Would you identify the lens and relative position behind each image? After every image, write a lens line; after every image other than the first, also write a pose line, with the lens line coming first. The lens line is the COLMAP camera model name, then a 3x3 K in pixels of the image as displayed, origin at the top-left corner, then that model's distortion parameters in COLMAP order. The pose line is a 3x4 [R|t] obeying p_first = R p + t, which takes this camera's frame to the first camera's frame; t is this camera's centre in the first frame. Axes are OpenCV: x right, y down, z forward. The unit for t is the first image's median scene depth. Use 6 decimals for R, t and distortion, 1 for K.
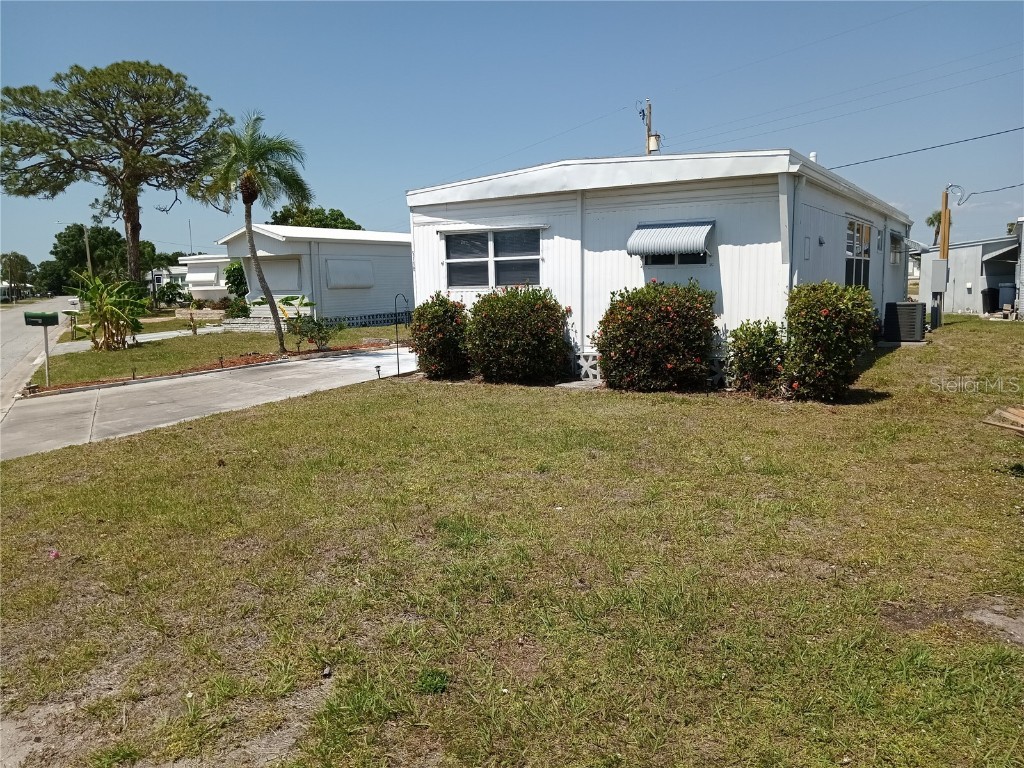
lens RADIAL K [[772.7, 0, 516.9], [0, 772.7, 381.0], [0, 0, 1]] dist [0.072037, -0.158847]
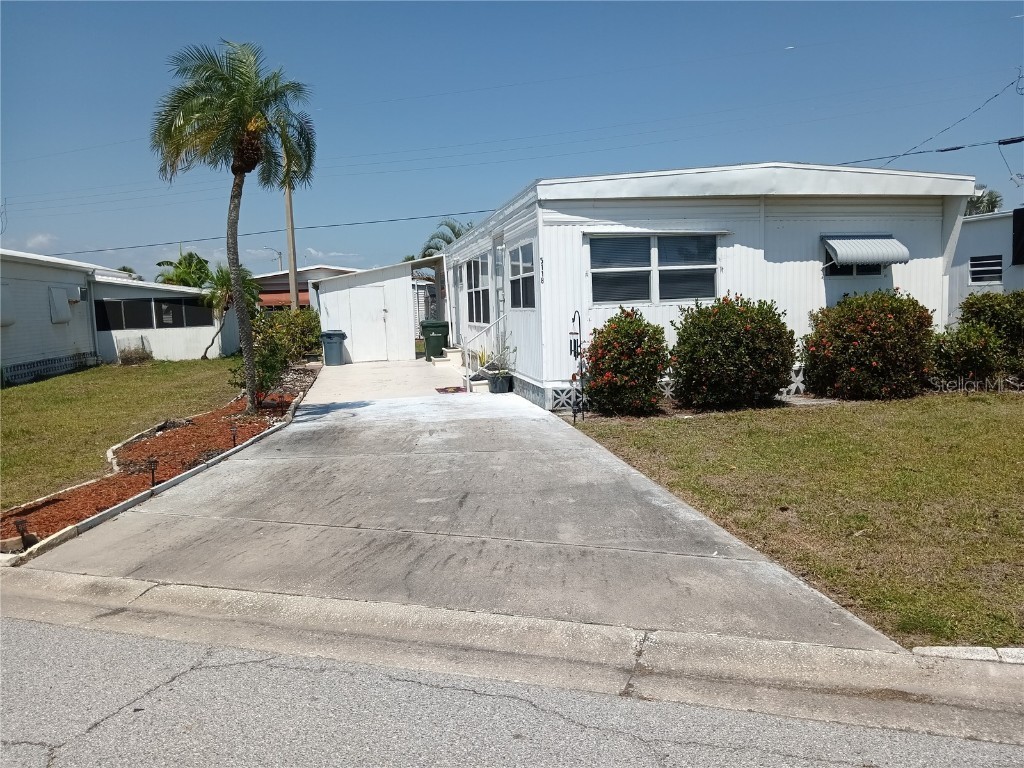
lens RADIAL K [[772.7, 0, 516.9], [0, 772.7, 381.0], [0, 0, 1]] dist [0.072037, -0.158847]
pose [[0.734616, -0.070482, 0.674813, -0.734219], [0.103787, 0.994558, -0.009106, -0.043201], [-0.670498, 0.076726, 0.737933, 0.489899]]
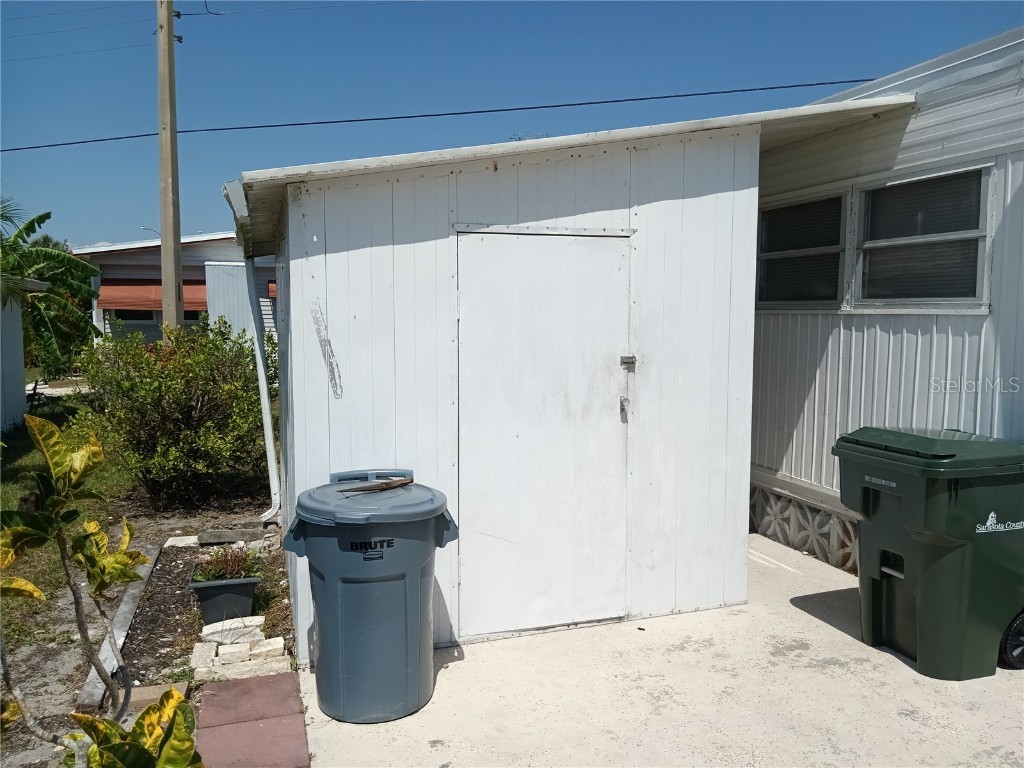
lens RADIAL K [[772.7, 0, 516.9], [0, 772.7, 381.0], [0, 0, 1]] dist [0.072037, -0.158847]
pose [[0.646060, -0.045241, 0.761945, -0.064053], [0.084544, 0.996341, -0.012527, -0.235441], [-0.758590, 0.072511, 0.647521, 1.755858]]
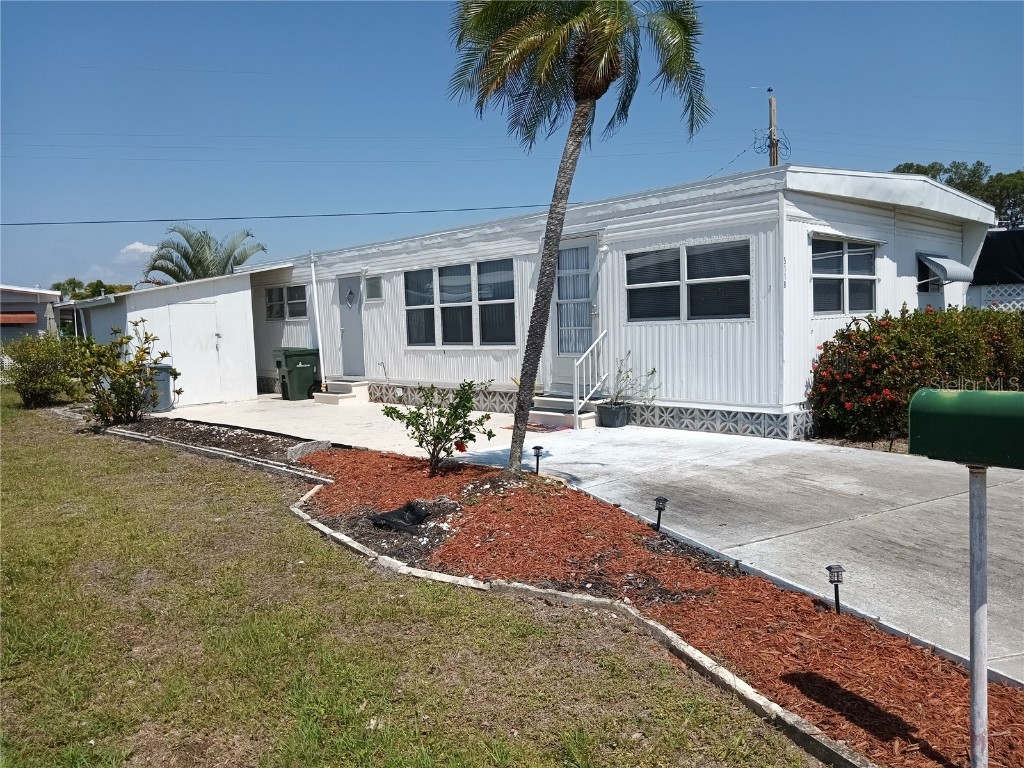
lens RADIAL K [[772.7, 0, 516.9], [0, 772.7, 381.0], [0, 0, 1]] dist [0.072037, -0.158847]
pose [[0.261984, -0.057749, 0.963343, -0.887677], [0.149925, 0.988525, 0.018486, -0.119083], [-0.953356, 0.139586, 0.267635, 1.133051]]
